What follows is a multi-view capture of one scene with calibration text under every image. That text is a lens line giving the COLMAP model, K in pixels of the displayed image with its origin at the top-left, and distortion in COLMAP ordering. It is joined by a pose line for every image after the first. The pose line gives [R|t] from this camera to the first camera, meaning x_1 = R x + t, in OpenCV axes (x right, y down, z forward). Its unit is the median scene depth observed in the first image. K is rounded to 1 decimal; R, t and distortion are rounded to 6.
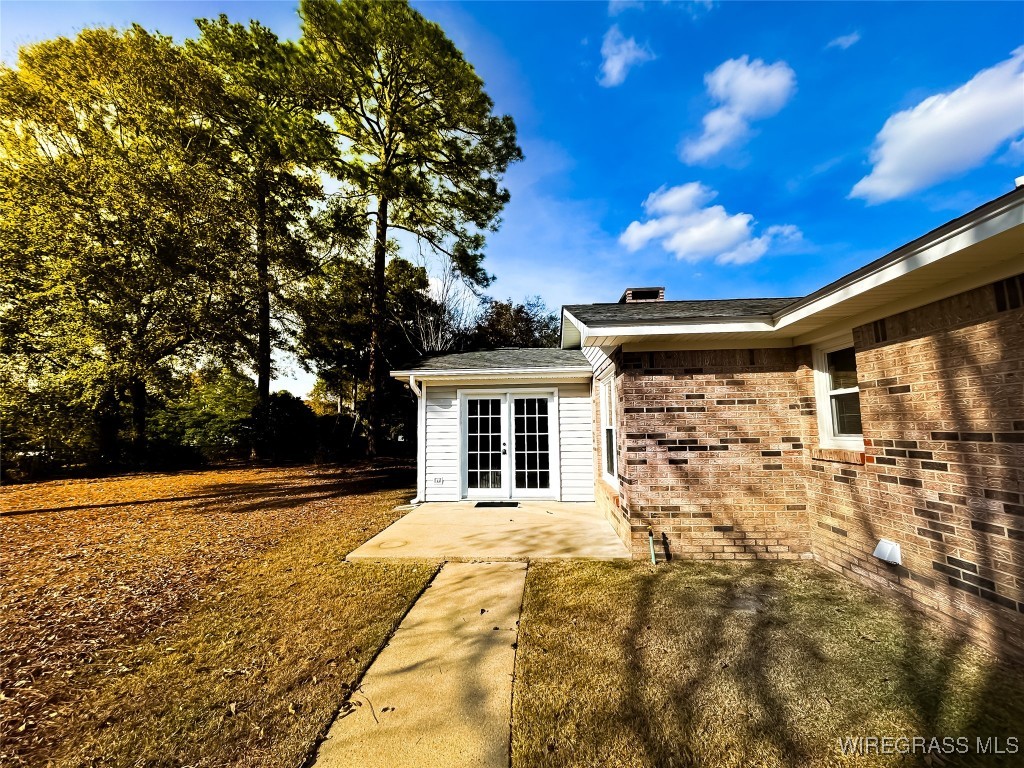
lens RADIAL K [[418.7, 0, 509.3], [0, 418.7, 382.5], [0, 0, 1]] dist [0.002447, 0.000794]
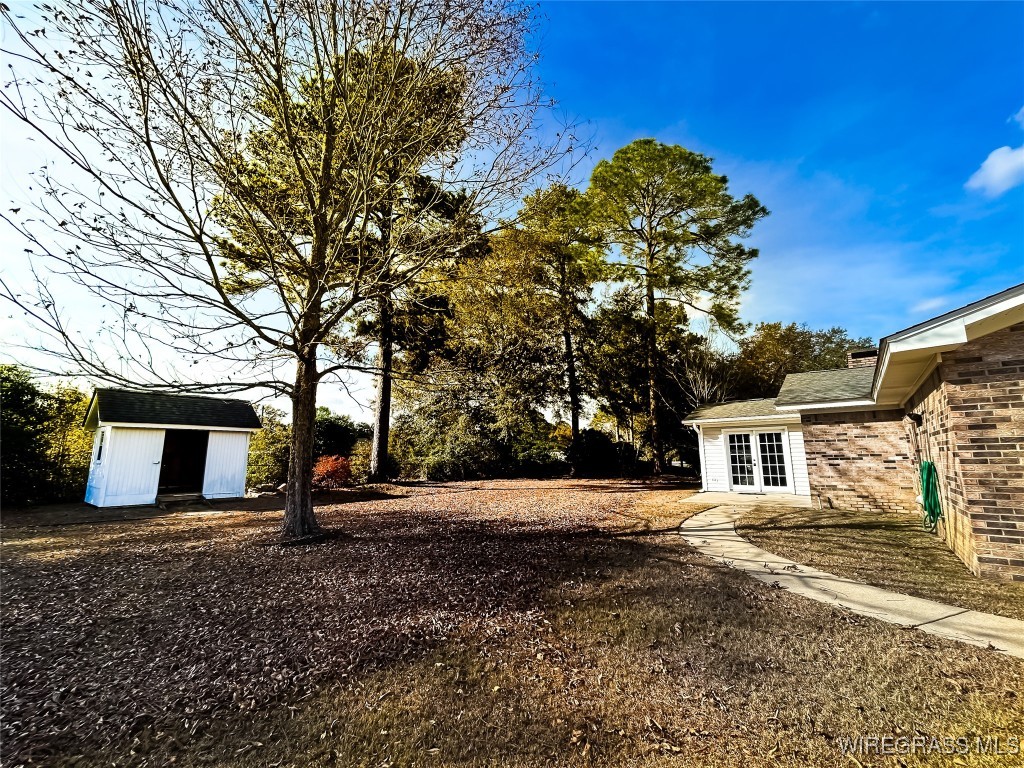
lens RADIAL K [[418.7, 0, 509.3], [0, 418.7, 382.5], [0, 0, 1]] dist [0.002447, 0.000794]
pose [[0.820641, -0.095099, -0.563476, 0.165412], [0.060045, 0.994947, -0.080470, -0.093487], [0.568281, 0.032203, 0.822204, -1.015816]]
